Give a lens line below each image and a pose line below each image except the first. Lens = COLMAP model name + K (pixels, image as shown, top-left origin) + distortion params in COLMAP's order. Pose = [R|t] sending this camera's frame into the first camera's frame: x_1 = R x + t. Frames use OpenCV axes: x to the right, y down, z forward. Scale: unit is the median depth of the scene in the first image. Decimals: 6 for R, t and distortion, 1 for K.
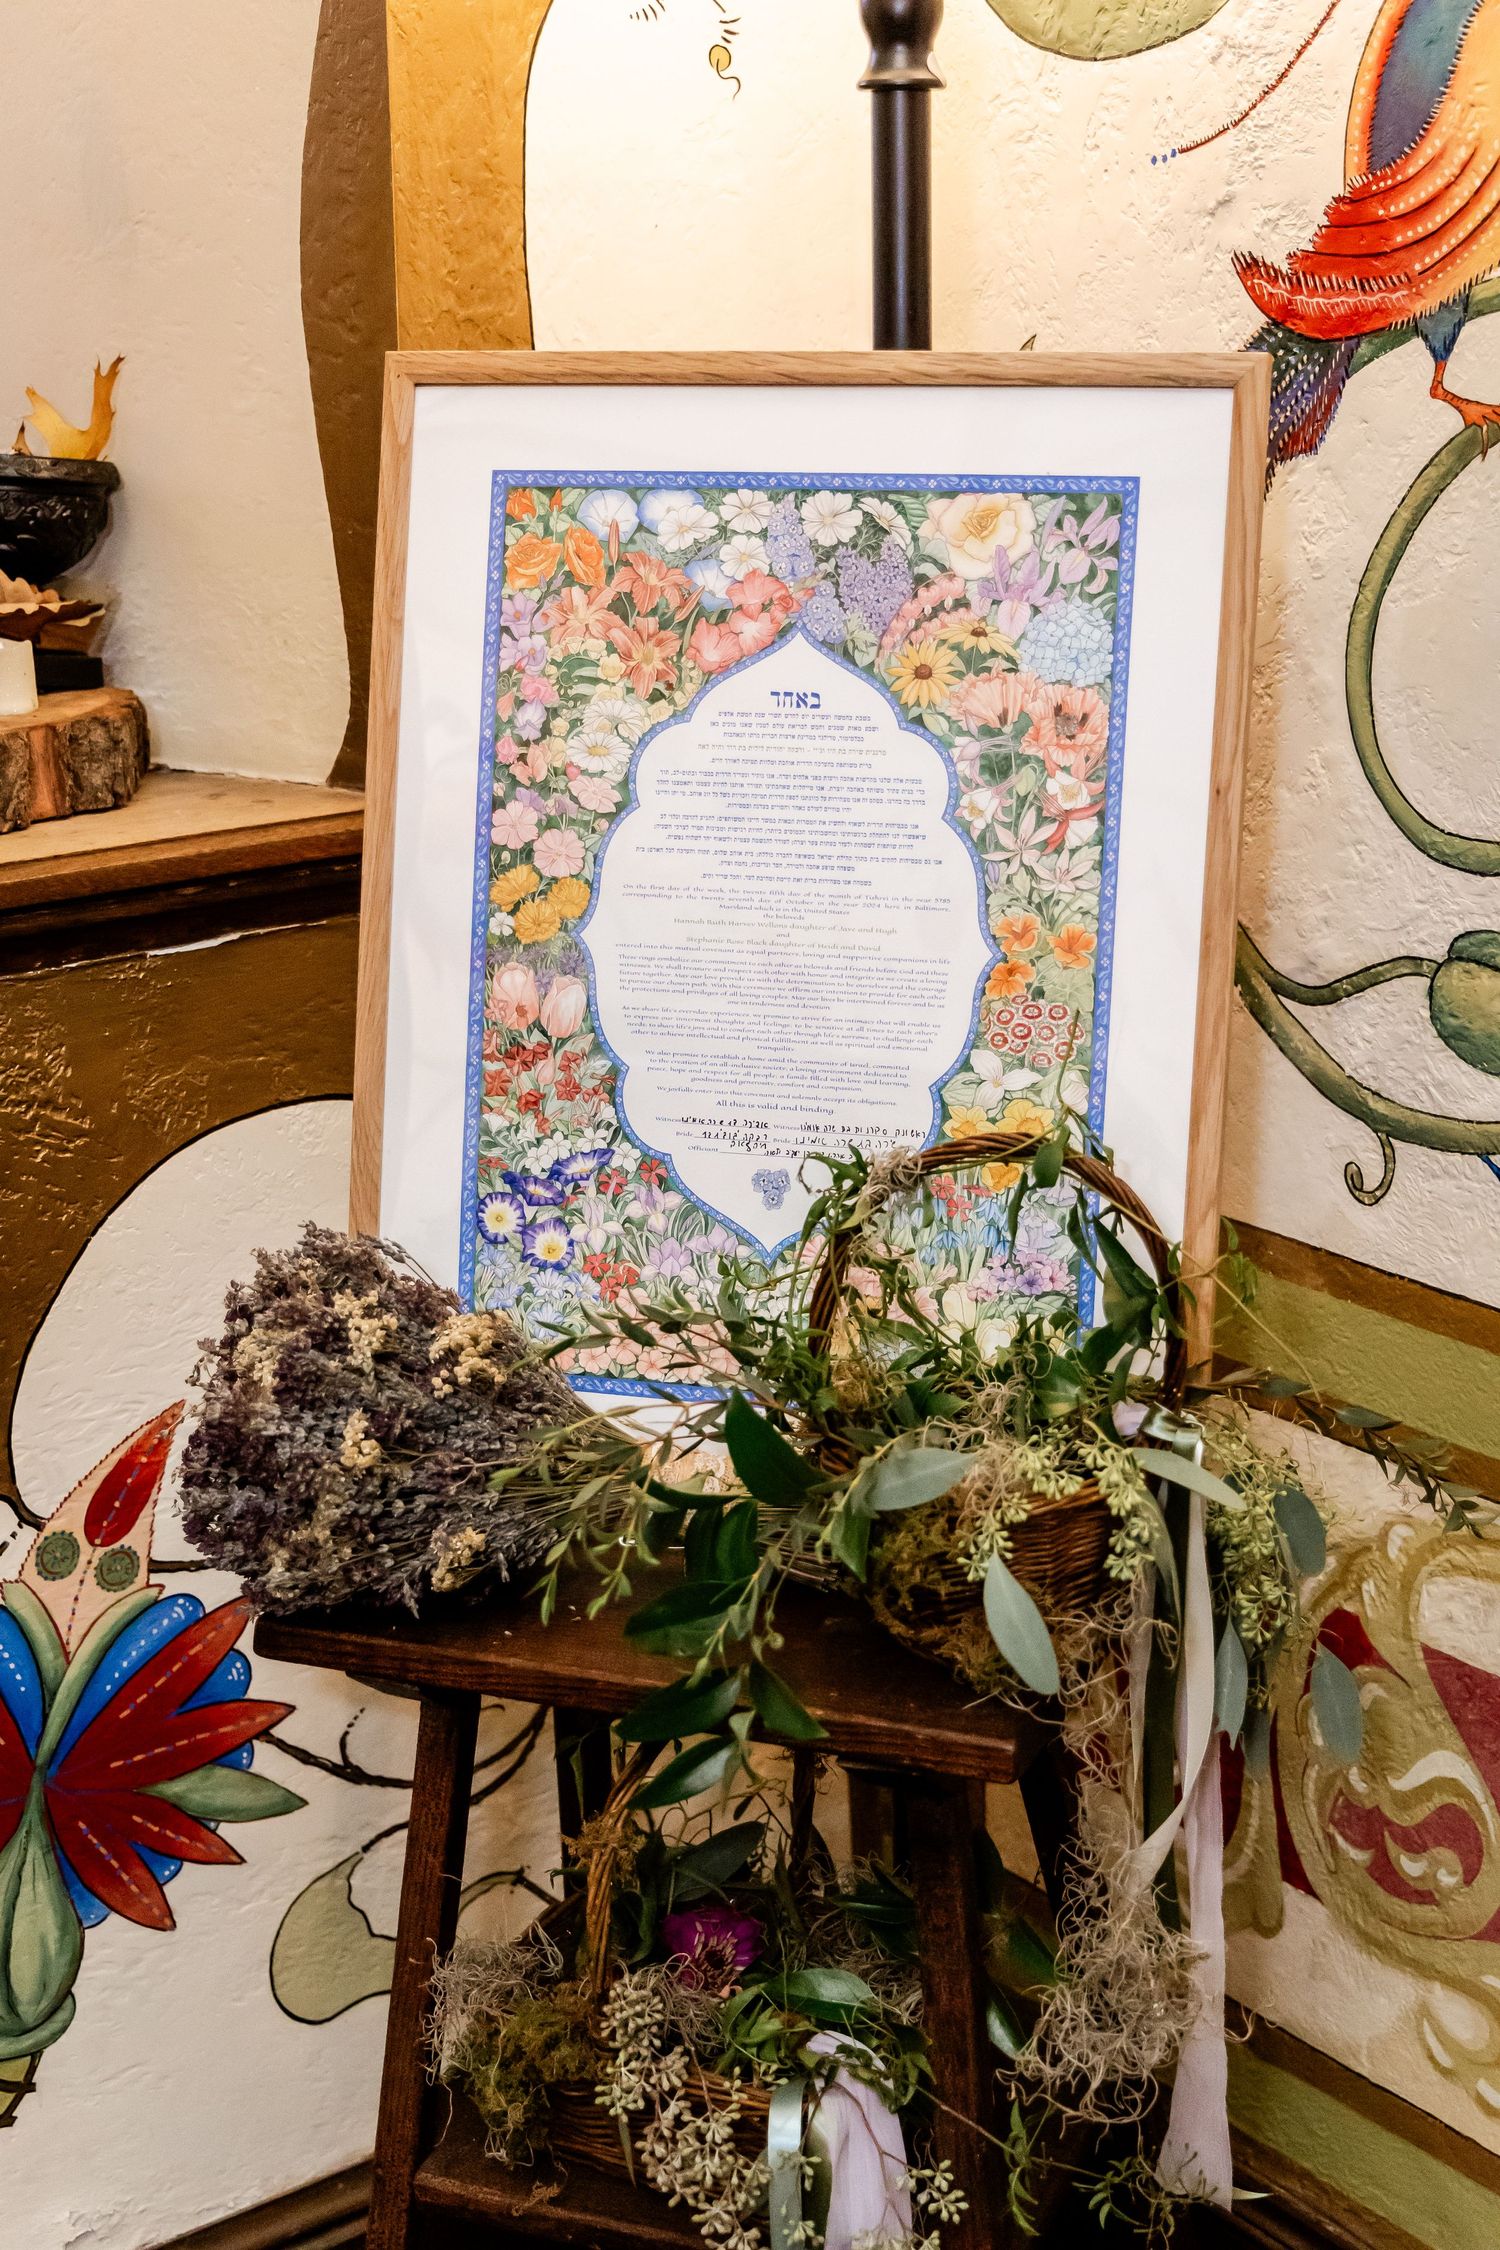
lens RADIAL K [[3258.6, 0, 749.9], [0, 3258.6, 1122.4], [0, 0, 1]] dist [-0.018904, 0.000000]
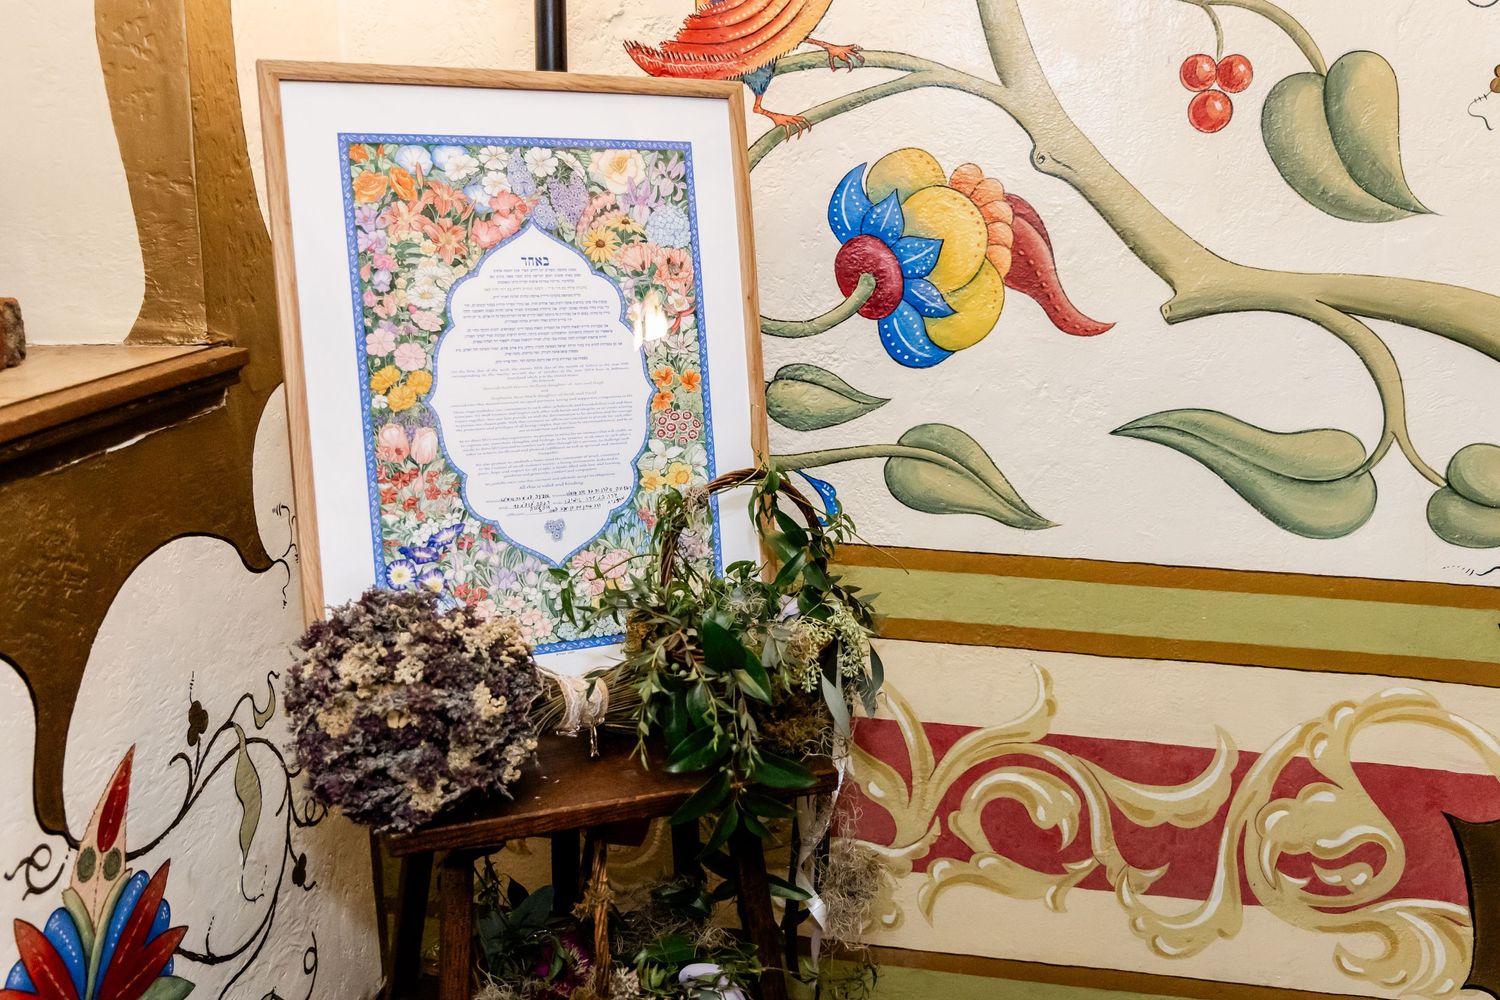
lens RADIAL K [[1499.2, 0, 750.2], [0, 1499.2, 501.8], [0, 0, 1]] dist [-0.015722, 0.000000]
pose [[0.711218, -0.132194, 0.690430, -0.485607], [0.154422, 0.987549, 0.030012, -0.003527], [-0.685801, 0.085272, 0.722776, 0.317020]]
